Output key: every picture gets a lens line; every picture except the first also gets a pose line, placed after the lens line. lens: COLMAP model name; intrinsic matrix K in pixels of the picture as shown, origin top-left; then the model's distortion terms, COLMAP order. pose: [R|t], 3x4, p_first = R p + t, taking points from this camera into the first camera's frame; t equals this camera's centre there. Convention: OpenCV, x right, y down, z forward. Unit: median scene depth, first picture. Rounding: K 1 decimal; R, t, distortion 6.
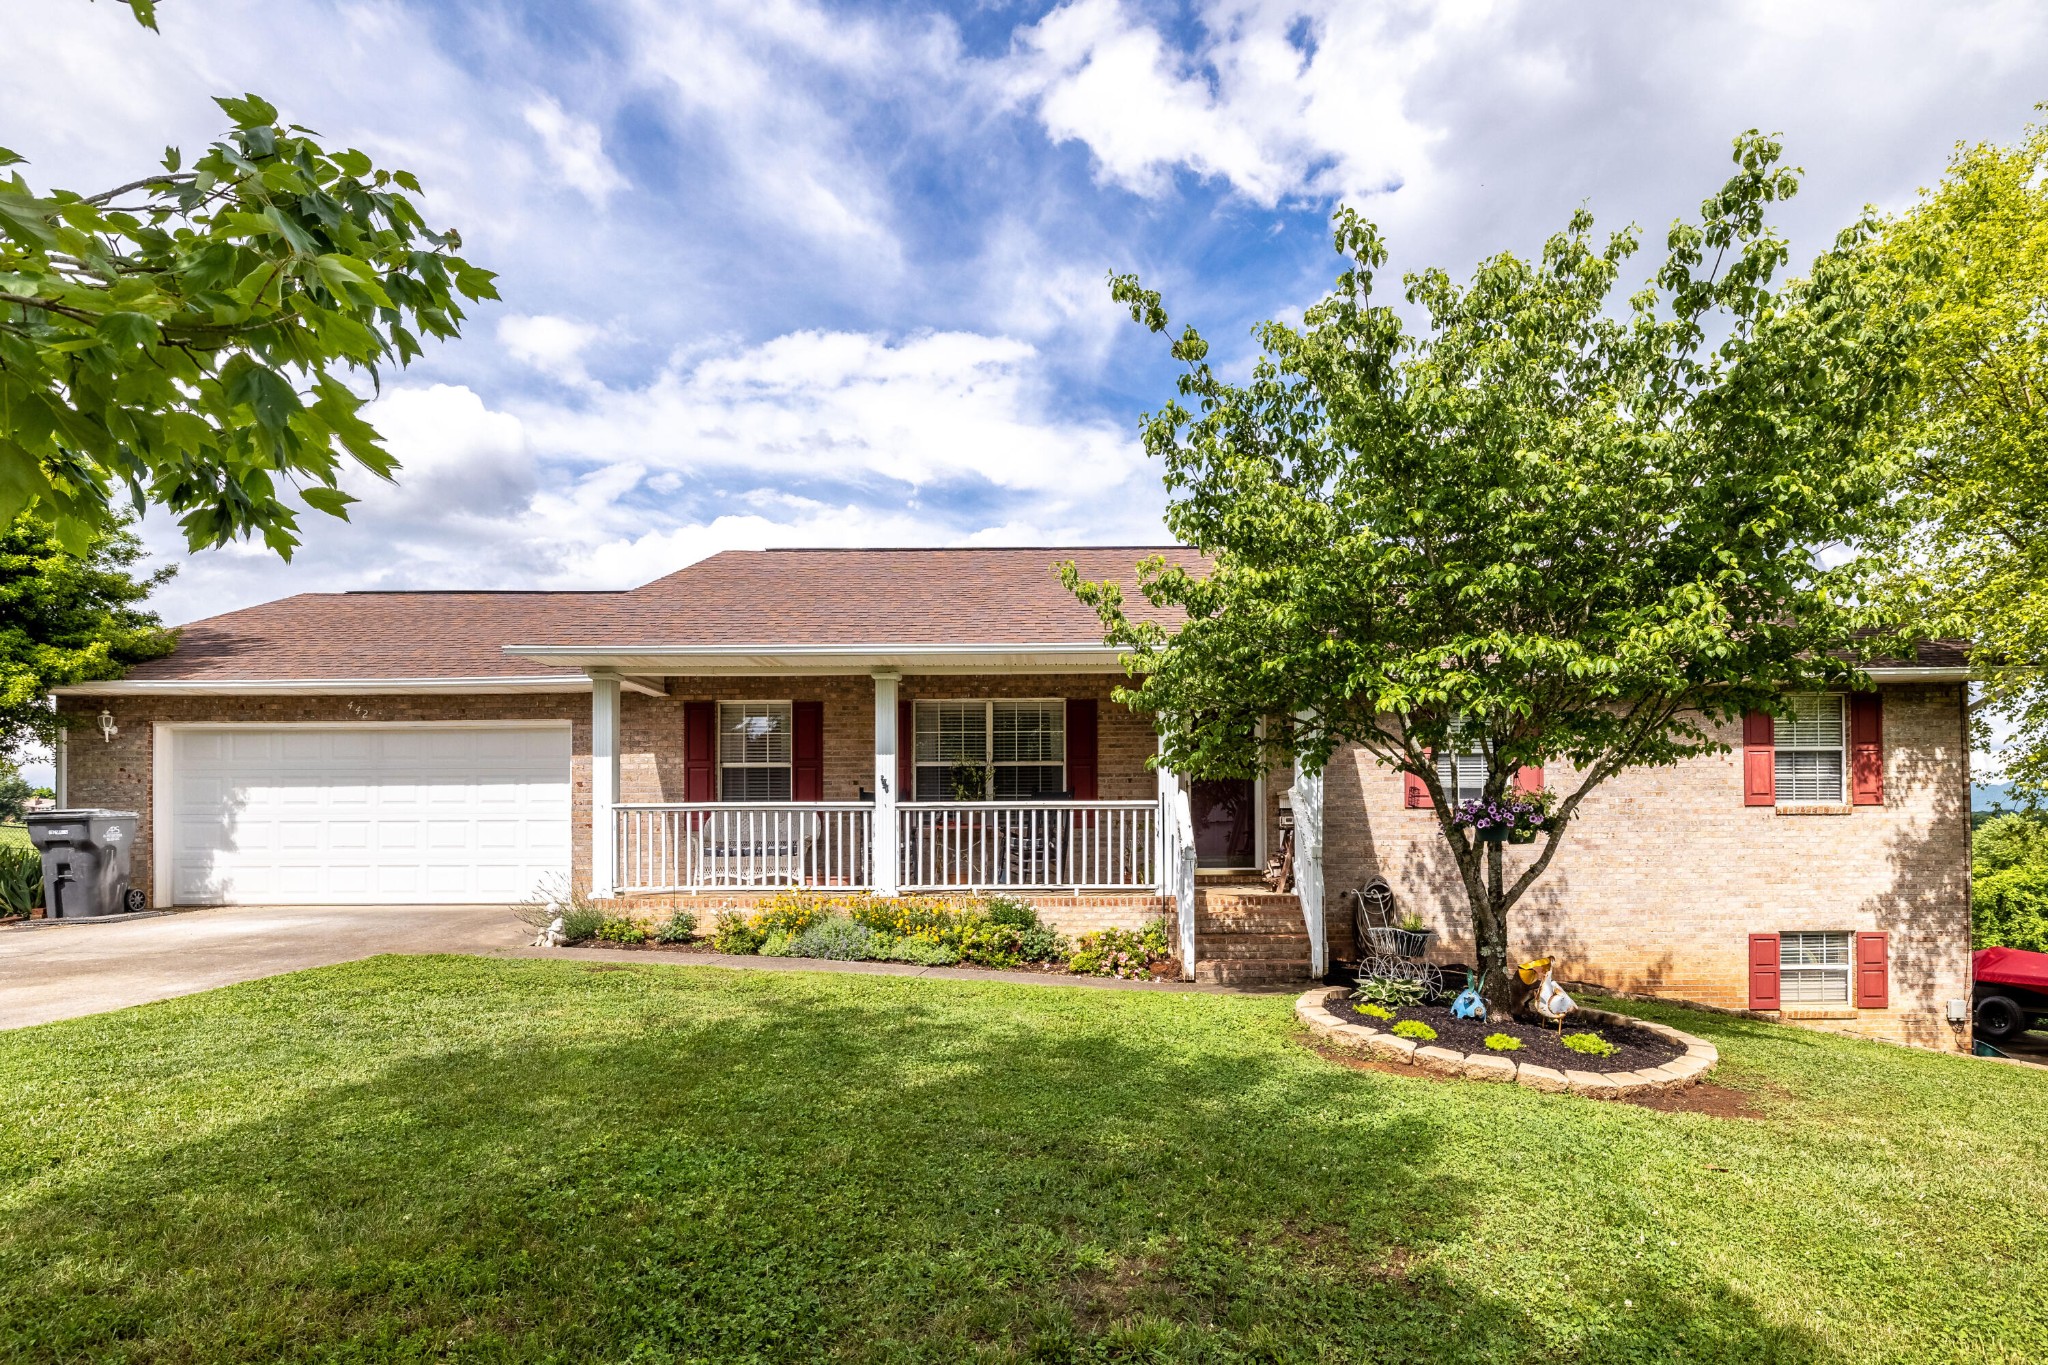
lens RADIAL K [[1201.9, 0, 1026.0], [0, 1201.9, 733.3], [0, 0, 1]] dist [-0.000967, -0.000003]
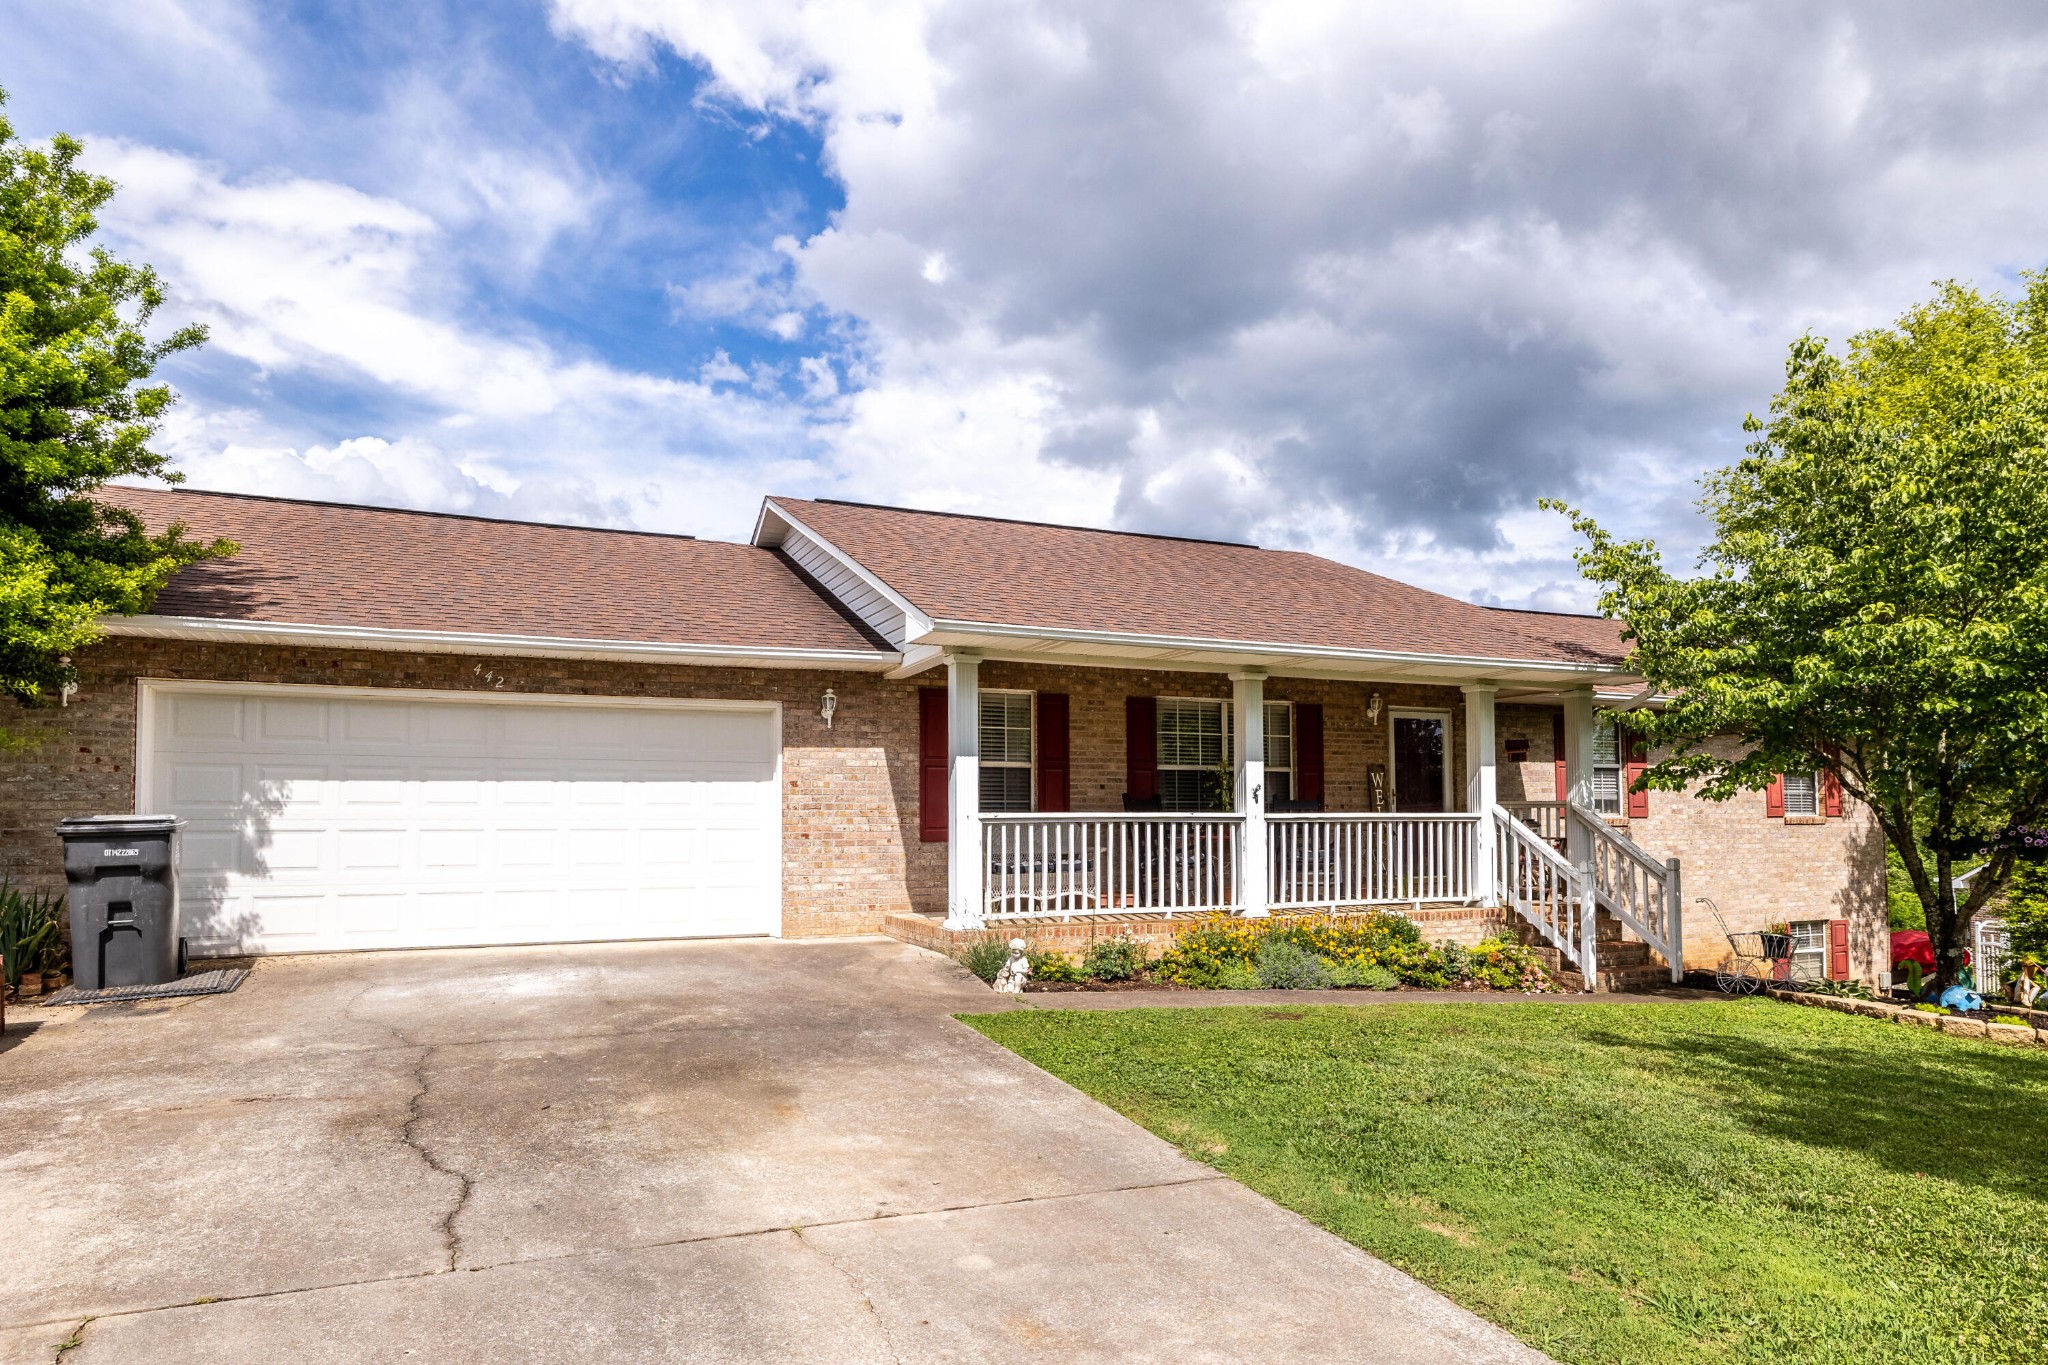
lens RADIAL K [[1316.1, 0, 1027.4], [0, 1316.1, 666.4], [0, 0, 1]] dist [-0.002235, 0.001460]
pose [[0.895514, 0.053875, 0.441761, -0.644173], [-0.039621, 0.998355, -0.041437, -0.005527], [-0.443267, 0.019605, 0.896175, 0.152630]]
